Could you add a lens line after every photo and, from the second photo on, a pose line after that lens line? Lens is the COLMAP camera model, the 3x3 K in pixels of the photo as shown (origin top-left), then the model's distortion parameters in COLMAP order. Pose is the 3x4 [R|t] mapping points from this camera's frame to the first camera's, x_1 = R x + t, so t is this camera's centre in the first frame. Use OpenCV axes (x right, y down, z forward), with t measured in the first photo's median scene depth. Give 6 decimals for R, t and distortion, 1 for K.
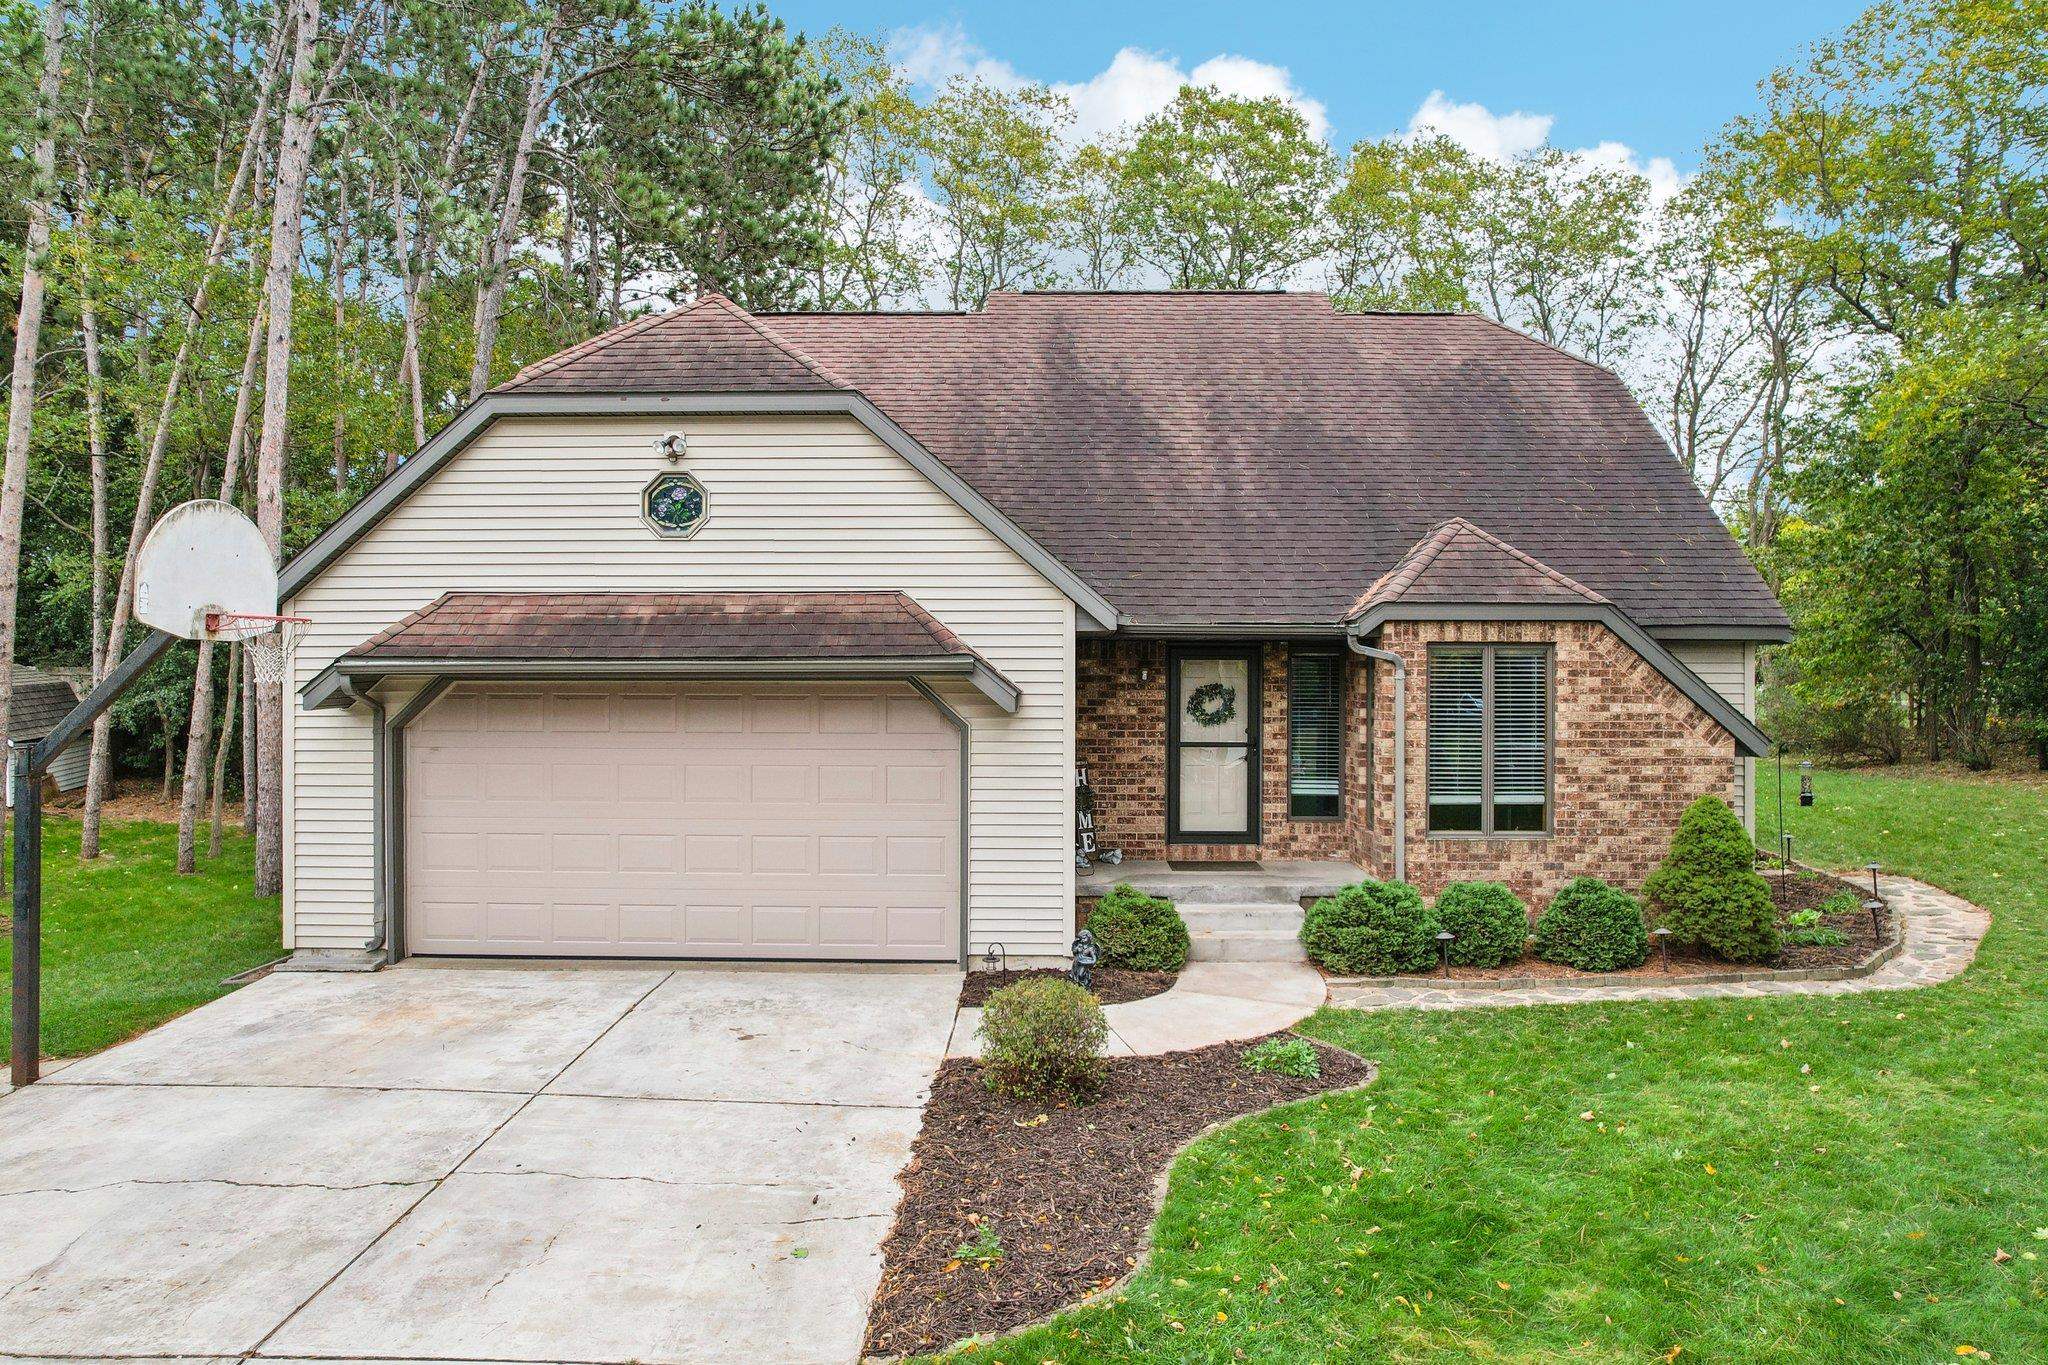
lens RADIAL K [[1309.2, 0, 1024.0], [0, 1309.2, 682.5], [0, 0, 1]] dist [-0.068823, 0.055864]
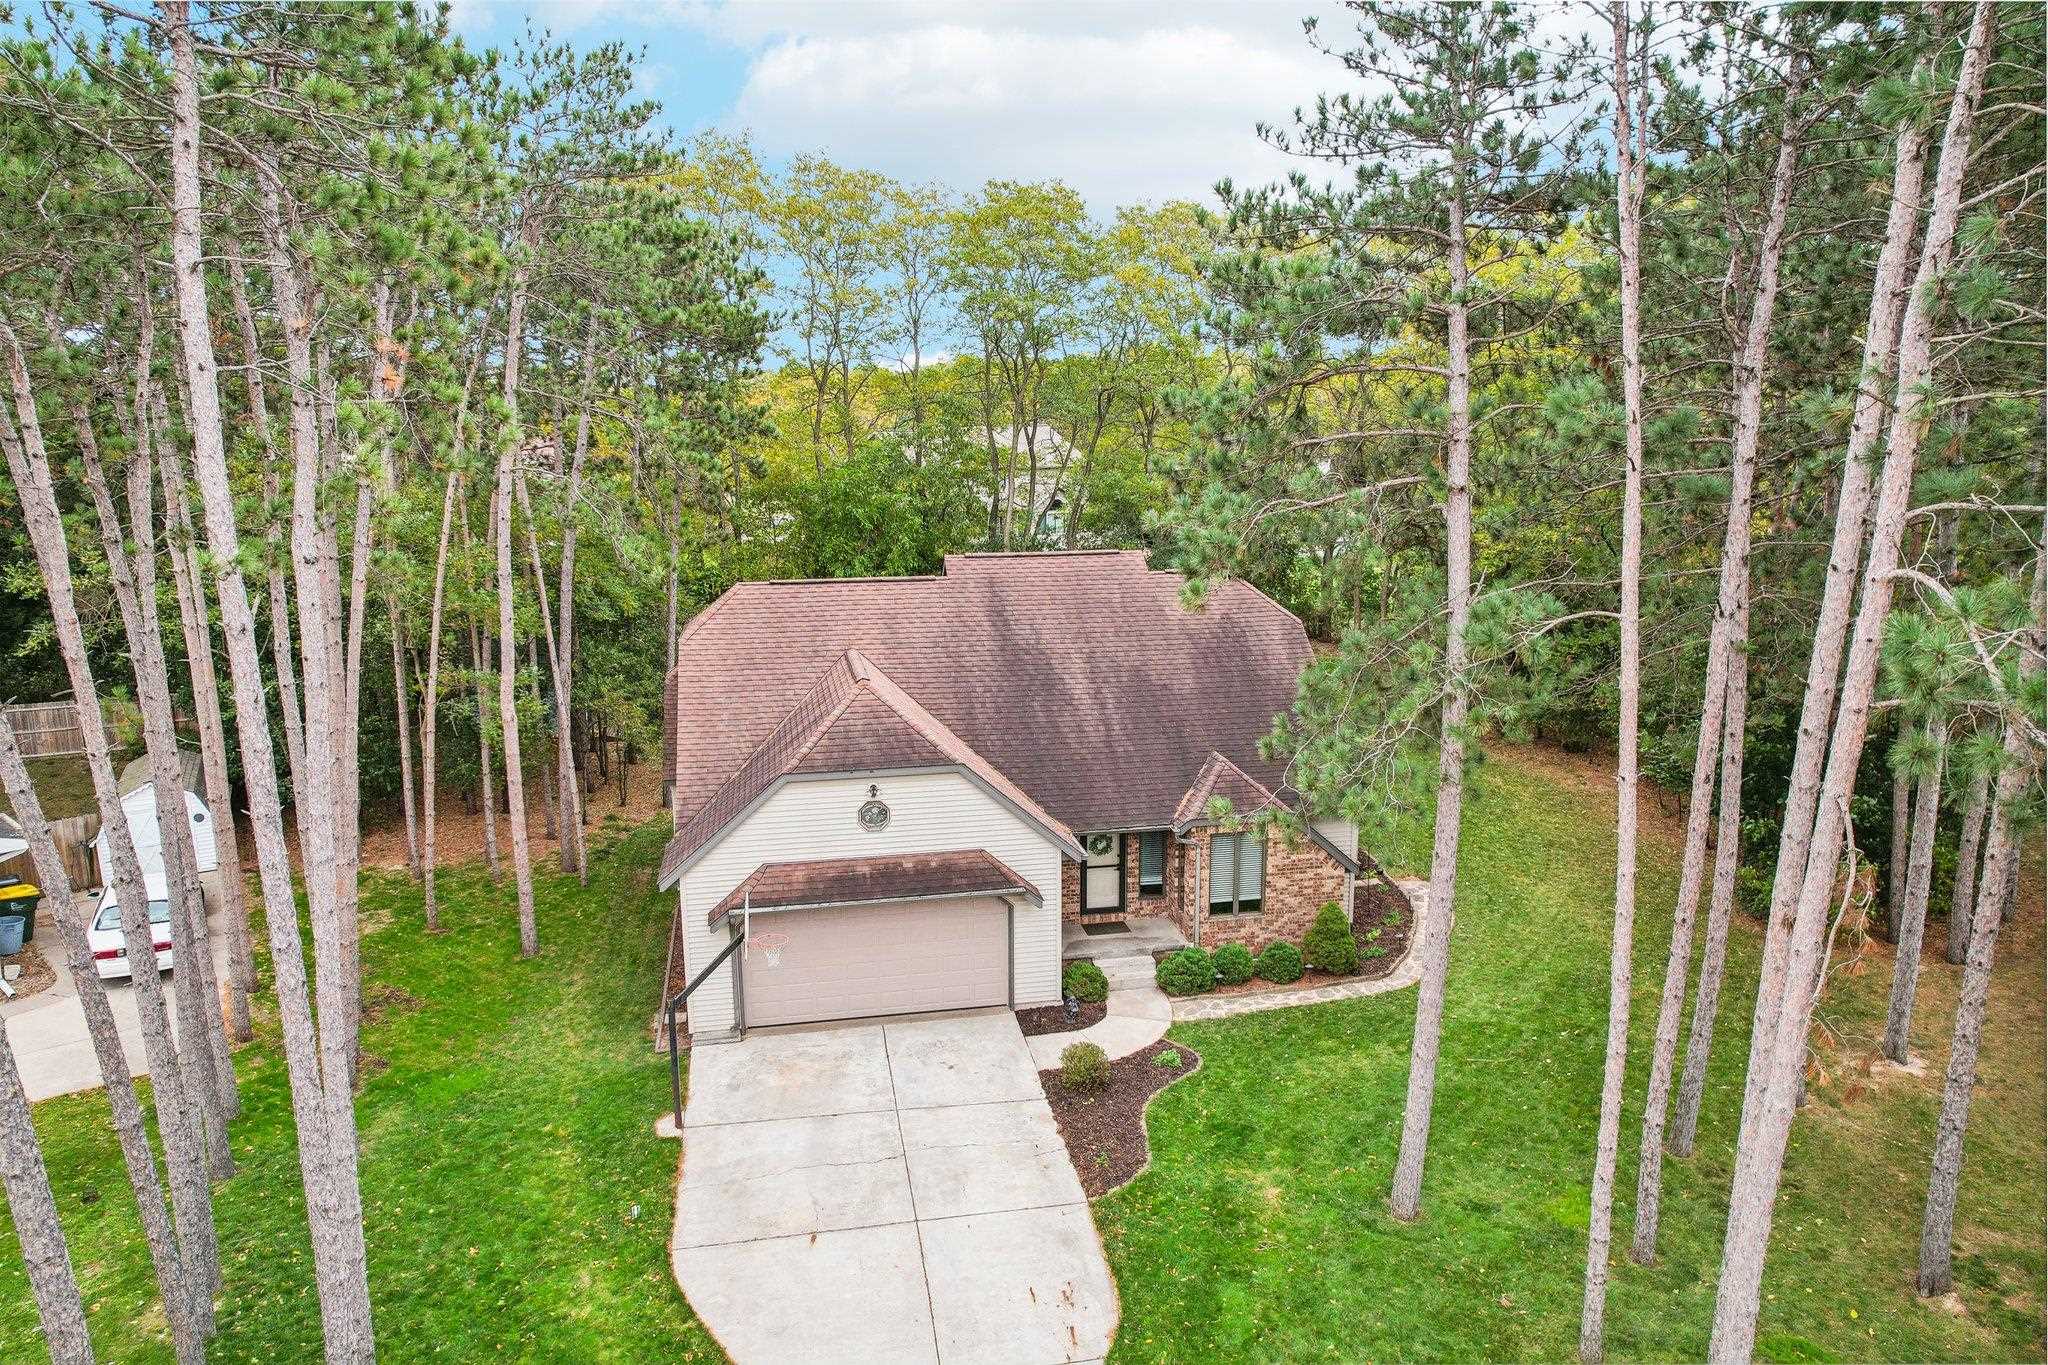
lens RADIAL K [[1296.1, 0, 1024.0], [0, 1296.1, 682.5], [0, 0, 1]] dist [-0.071884, 0.064619]
pose [[0.976125, -0.047126, 0.212037, -0.426215], [0.007946, 0.983274, 0.181957, -0.663887], [-0.217065, -0.175928, 0.960173, -0.922535]]
